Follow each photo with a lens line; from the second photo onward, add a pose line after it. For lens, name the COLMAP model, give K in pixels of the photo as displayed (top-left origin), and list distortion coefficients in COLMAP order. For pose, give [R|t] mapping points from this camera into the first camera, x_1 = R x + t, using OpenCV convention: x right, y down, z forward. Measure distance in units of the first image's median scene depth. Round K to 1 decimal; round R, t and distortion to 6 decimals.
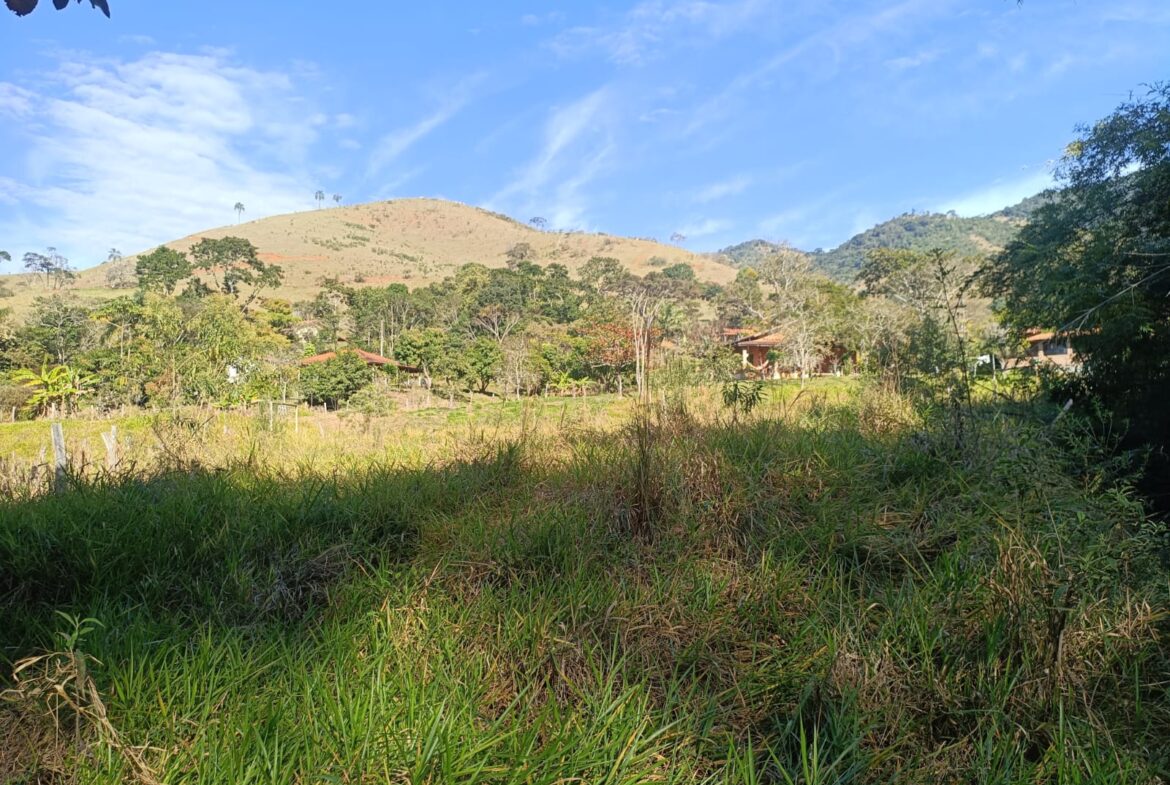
lens RADIAL K [[897.4, 0, 603.1], [0, 897.4, 397.3], [0, 0, 1]] dist [0.078798, -0.158462]
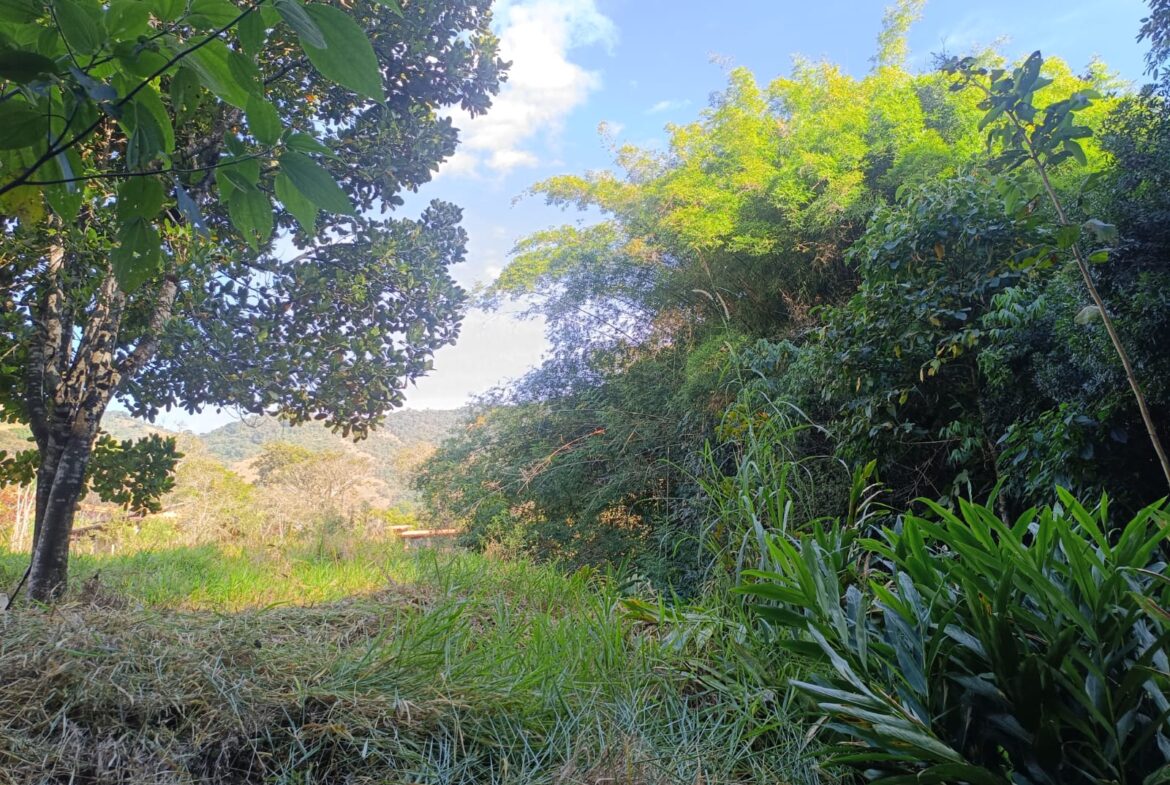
lens RADIAL K [[897.4, 0, 603.1], [0, 897.4, 397.3], [0, 0, 1]] dist [0.078798, -0.158462]
pose [[0.776671, 0.167540, 0.607216, -0.297729], [-0.034007, 0.973726, -0.225167, 0.073802], [-0.628987, 0.154231, 0.761963, -0.426190]]
